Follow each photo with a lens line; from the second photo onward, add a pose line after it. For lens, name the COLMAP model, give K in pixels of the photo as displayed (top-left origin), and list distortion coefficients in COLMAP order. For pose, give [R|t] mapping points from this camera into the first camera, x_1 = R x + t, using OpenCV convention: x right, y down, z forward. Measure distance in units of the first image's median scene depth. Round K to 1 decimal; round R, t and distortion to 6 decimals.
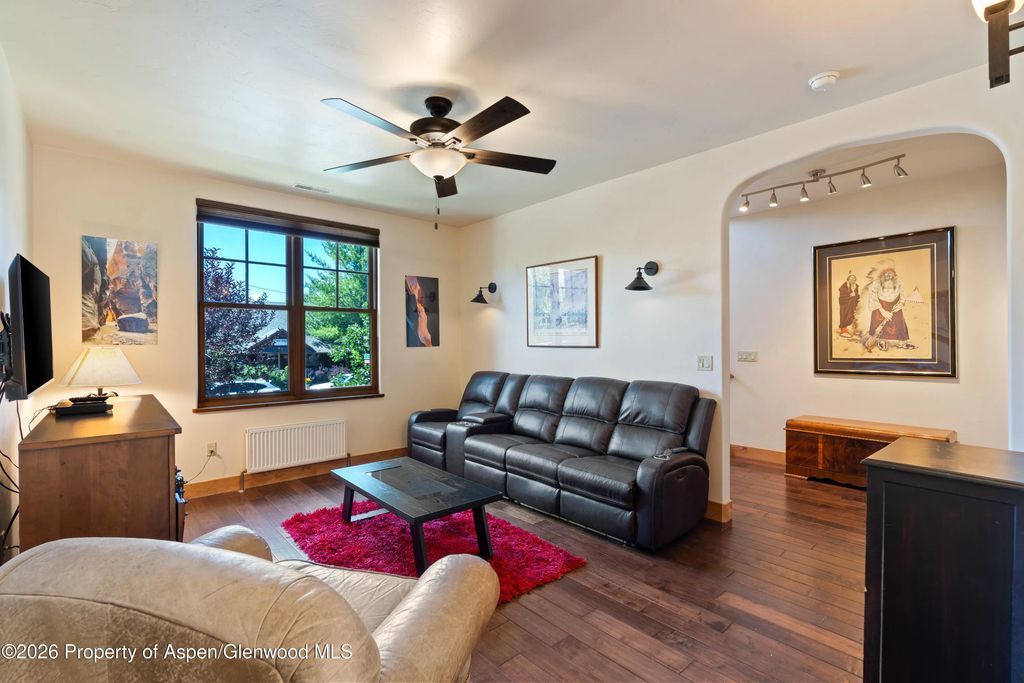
lens RADIAL K [[466.0, 0, 512.0], [0, 466.0, 341.5], [0, 0, 1]] dist [-0.002078, 0.000129]
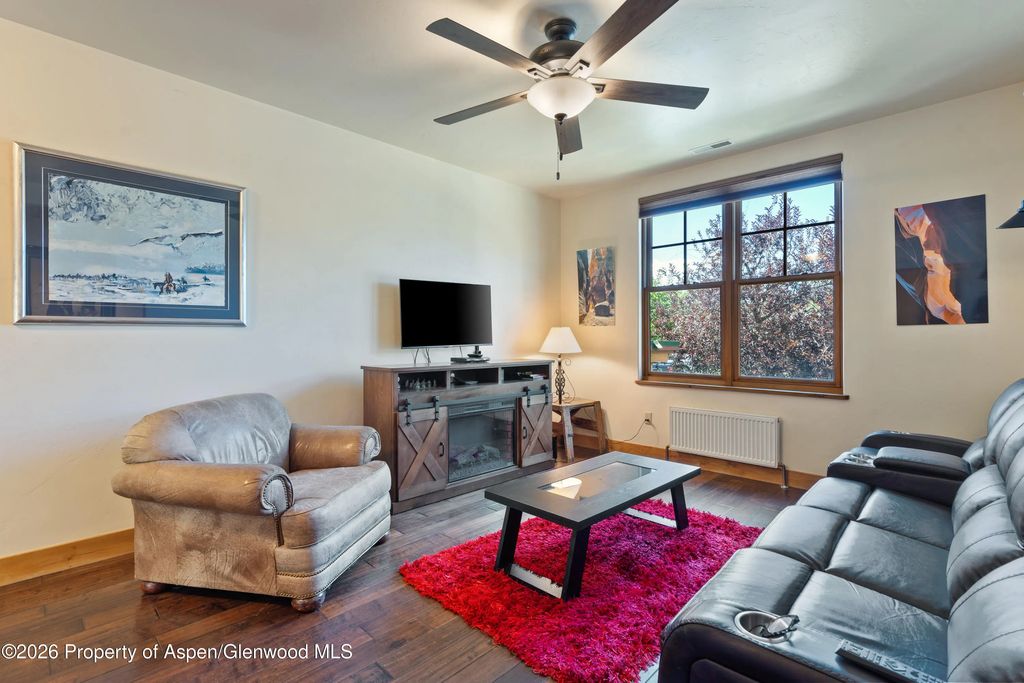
lens RADIAL K [[482.7, 0, 510.9], [0, 482.7, 335.0], [0, 0, 1]] dist [-0.001575, 0.000044]
pose [[0.063146, 0.000982, -0.998004, 0.480123], [0.005418, 0.999984, 0.001327, 0.026835], [0.997990, -0.005491, 0.063140, 0.580798]]
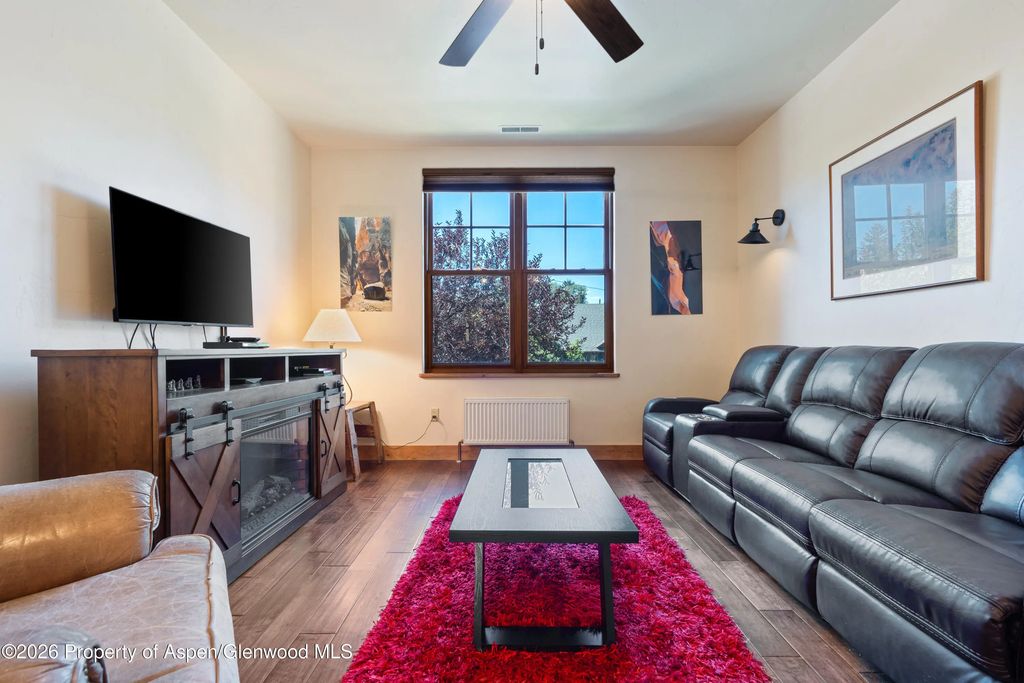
lens RADIAL K [[468.3, 0, 510.3], [0, 468.3, 348.0], [0, 0, 1]] dist [0.000108, 0.001095]
pose [[0.739536, 0.002322, -0.673113, 0.155418], [0.002279, 0.999980, 0.005954, 0.078730], [0.673113, -0.005937, 0.739516, 0.349149]]
